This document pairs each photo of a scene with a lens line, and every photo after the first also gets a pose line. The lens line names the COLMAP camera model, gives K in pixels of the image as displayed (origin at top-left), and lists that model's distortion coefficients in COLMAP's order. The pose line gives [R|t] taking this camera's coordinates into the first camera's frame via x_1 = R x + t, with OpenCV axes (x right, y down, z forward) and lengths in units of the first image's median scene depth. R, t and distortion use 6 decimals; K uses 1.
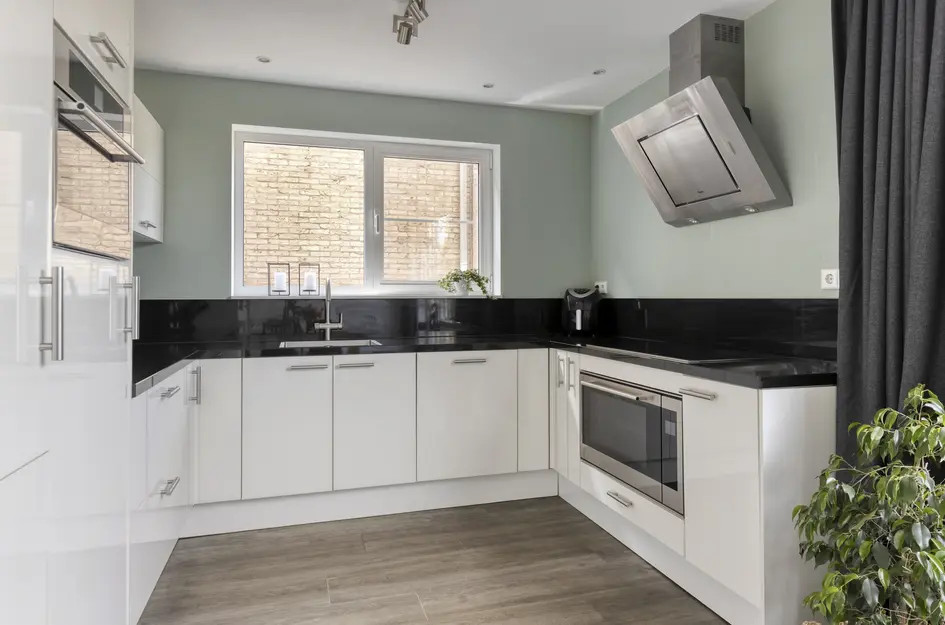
lens RADIAL K [[596.0, 0, 474.1], [0, 596.0, 292.8], [0, 0, 1]] dist [0.003324, 0.000508]
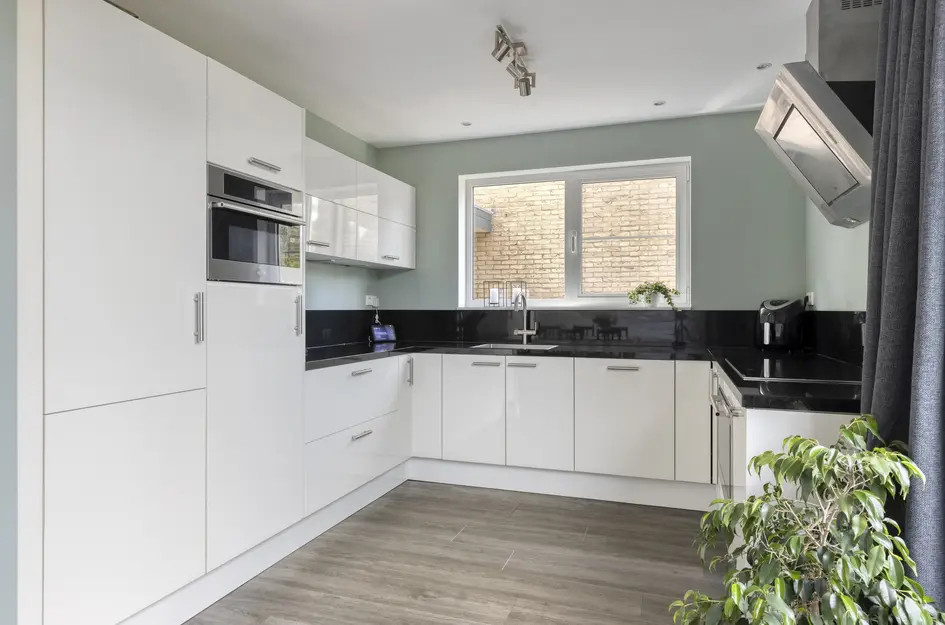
lens RADIAL K [[567.1, 0, 472.5], [0, 567.1, 312.5], [0, 0, 1]] dist [-0.003116, -0.000857]
pose [[0.803111, 0.007020, -0.595788, 0.370784], [0.001667, 0.999900, 0.014028, -0.000848], [0.595827, -0.012259, 0.803019, 0.018734]]
